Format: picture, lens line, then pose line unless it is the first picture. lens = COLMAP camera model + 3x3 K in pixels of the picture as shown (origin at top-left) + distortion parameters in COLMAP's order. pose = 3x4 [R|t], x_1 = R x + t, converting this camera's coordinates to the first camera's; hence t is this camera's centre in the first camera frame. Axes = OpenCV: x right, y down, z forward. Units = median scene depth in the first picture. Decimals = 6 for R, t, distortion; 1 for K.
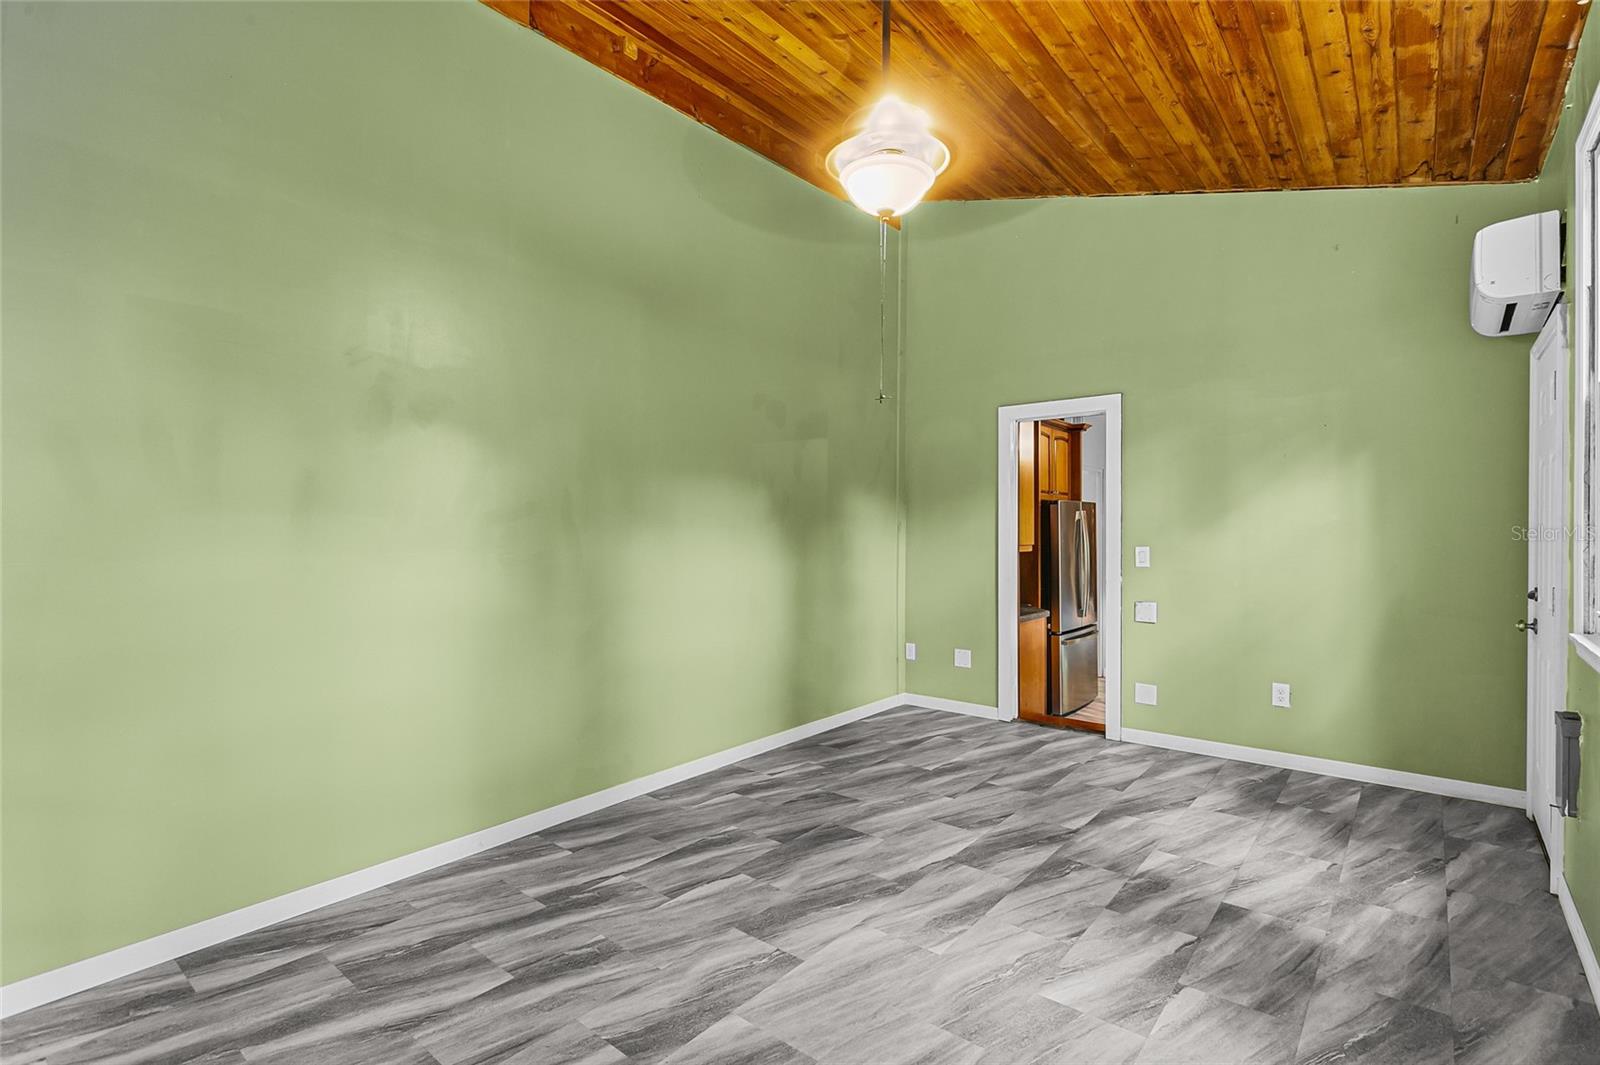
lens RADIAL K [[754.8, 0, 799.3], [0, 754.8, 525.1], [0, 0, 1]] dist [0.000778, 0.000609]
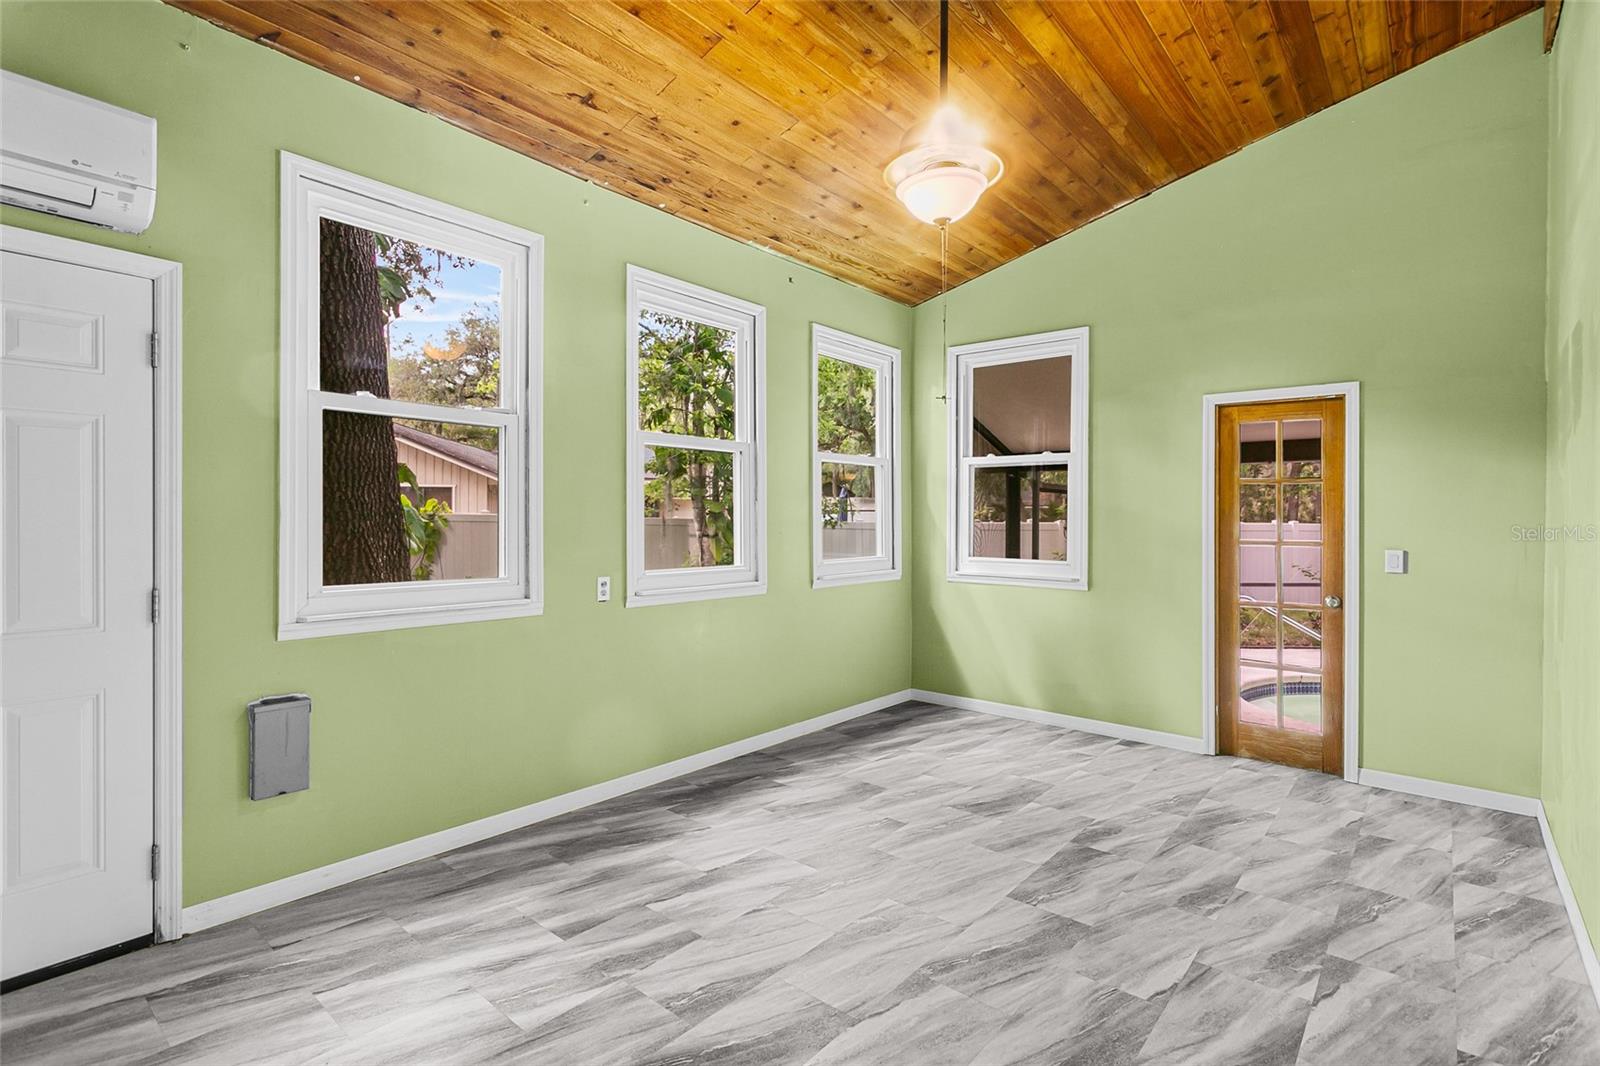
lens RADIAL K [[754.8, 0, 799.3], [0, 754.8, 525.6], [0, 0, 1]] dist [0.000778, 0.000609]
pose [[-0.999932, -0.004042, 0.010915, 0.284907], [-0.004031, 0.999991, 0.001029, 0.005965], [-0.010919, 0.000985, -0.999940, 1.960377]]
